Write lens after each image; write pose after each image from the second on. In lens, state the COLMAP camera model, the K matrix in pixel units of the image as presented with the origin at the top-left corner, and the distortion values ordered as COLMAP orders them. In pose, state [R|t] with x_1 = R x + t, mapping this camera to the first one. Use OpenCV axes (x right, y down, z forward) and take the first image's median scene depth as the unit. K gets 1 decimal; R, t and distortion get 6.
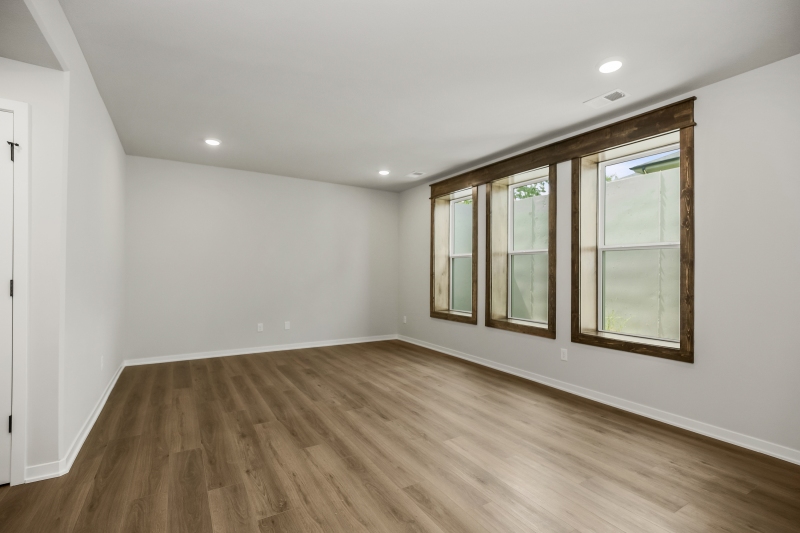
lens RADIAL K [[365.2, 0, 401.1], [0, 365.2, 268.0], [0, 0, 1]] dist [-0.006175, 0.000233]
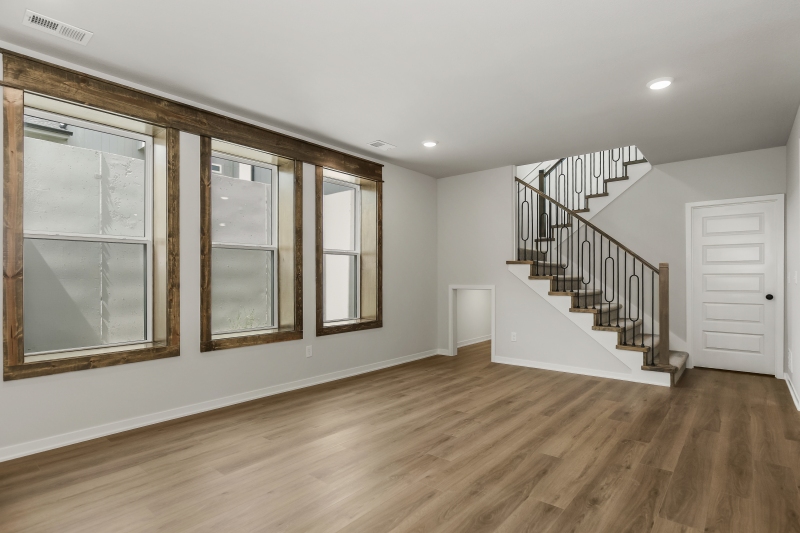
lens RADIAL K [[418.5, 0, 400.7], [0, 418.5, 273.1], [0, 0, 1]] dist [-0.009029, -0.000878]
pose [[-0.321505, 0.000642, 0.946908, -1.002213], [-0.011994, 0.999917, -0.004750, 0.025057], [-0.946832, -0.012884, -0.321470, 1.509026]]
